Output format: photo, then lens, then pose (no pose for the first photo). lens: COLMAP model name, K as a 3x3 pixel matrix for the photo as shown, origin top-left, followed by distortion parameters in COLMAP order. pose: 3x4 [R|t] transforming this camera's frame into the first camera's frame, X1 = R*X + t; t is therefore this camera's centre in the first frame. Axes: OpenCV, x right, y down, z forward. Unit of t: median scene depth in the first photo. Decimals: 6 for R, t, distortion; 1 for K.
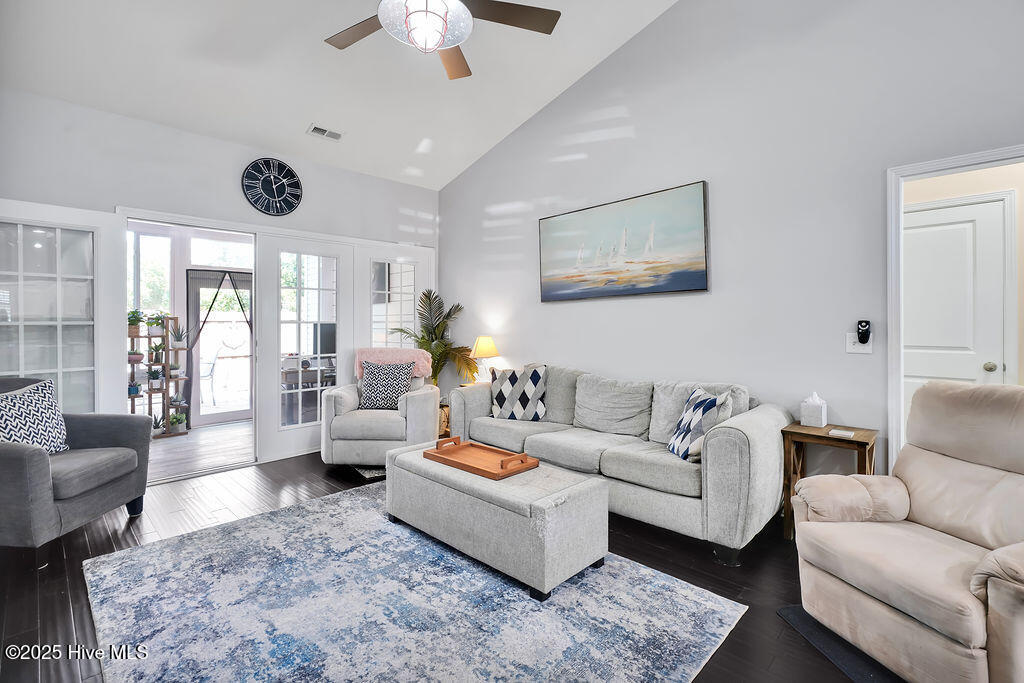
lens RADIAL K [[475.4, 0, 513.3], [0, 475.4, 321.2], [0, 0, 1]] dist [-0.012196, 0.000980]
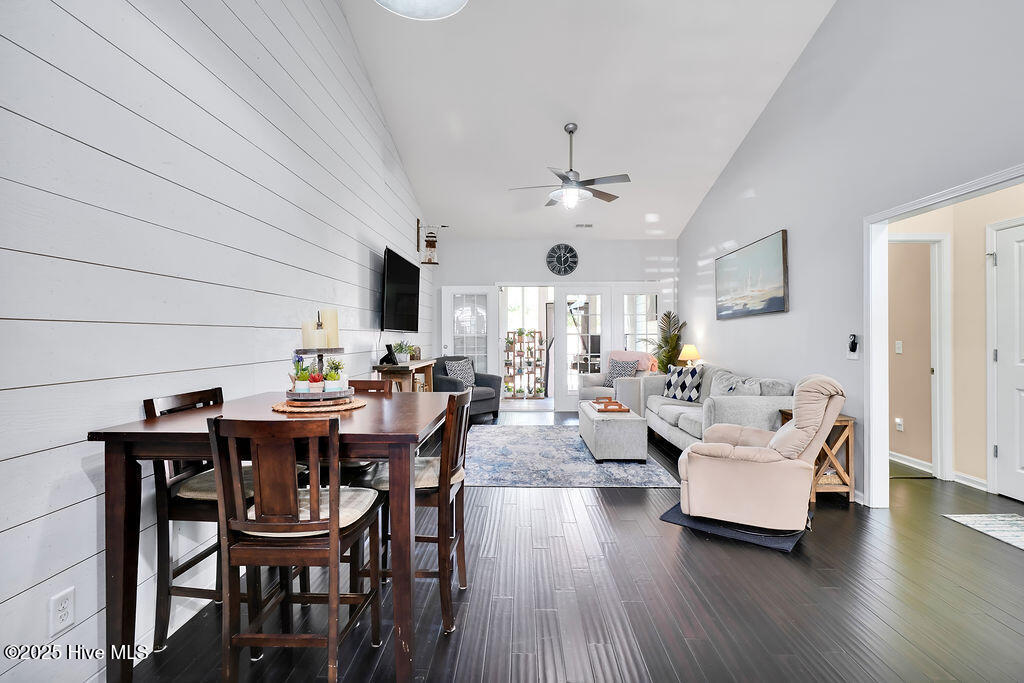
lens RADIAL K [[489.1, 0, 506.9], [0, 489.1, 332.7], [0, 0, 1]] dist [-0.015832, 0.000527]
pose [[0.673437, -0.000741, -0.739244, 0.879133], [0.001008, 0.999999, -0.000085, -0.005670], [0.739244, -0.000688, 0.673437, -0.496520]]
